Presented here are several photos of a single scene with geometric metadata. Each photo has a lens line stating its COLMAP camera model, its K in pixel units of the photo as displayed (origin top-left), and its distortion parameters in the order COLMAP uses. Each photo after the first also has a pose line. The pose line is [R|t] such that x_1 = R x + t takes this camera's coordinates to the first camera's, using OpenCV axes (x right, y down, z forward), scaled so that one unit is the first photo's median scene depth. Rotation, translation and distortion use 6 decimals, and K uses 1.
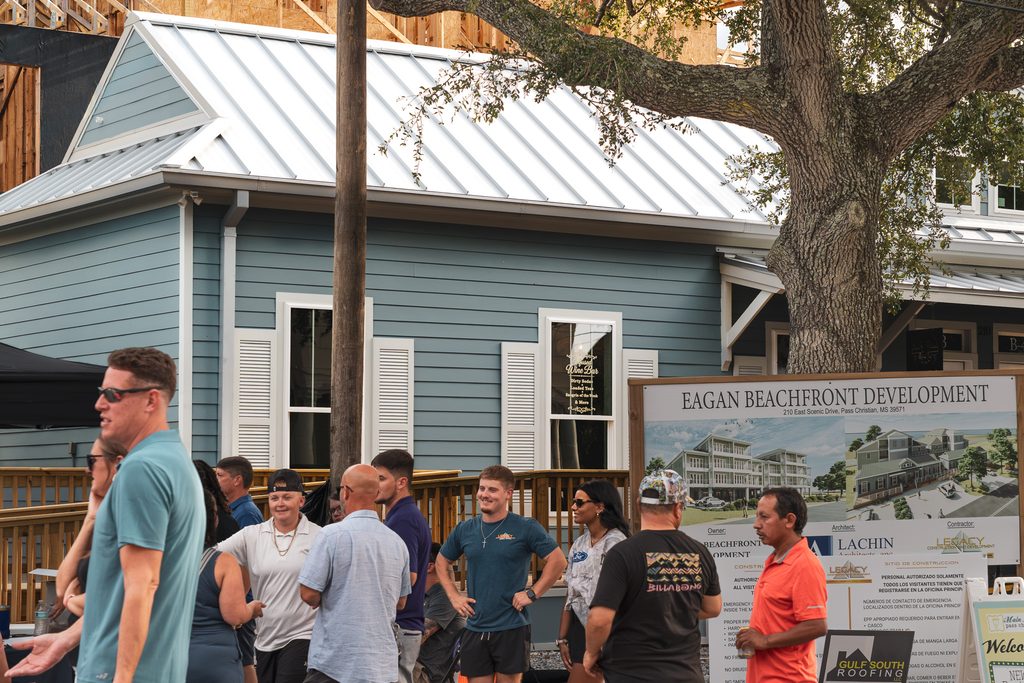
lens RADIAL K [[2419.9, 0, 600.4], [0, 2419.9, 318.7], [0, 0, 1]] dist [0.061613, 0.000000]
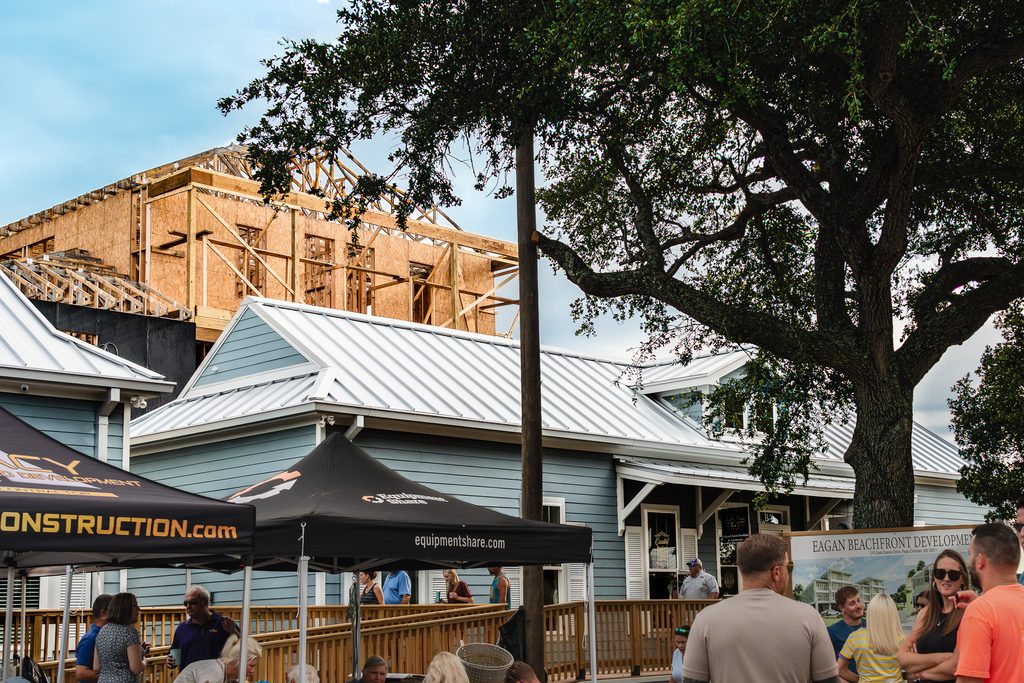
lens RADIAL K [[1564.7, 0, 581.2], [0, 1564.7, 336.3], [0, 0, 1]] dist [0.037897, 0.000000]
pose [[0.971524, 0.017773, 0.236274, -0.236125], [0.009567, 0.993427, -0.114064, 0.009192], [-0.236749, 0.113076, 0.964968, 0.037707]]
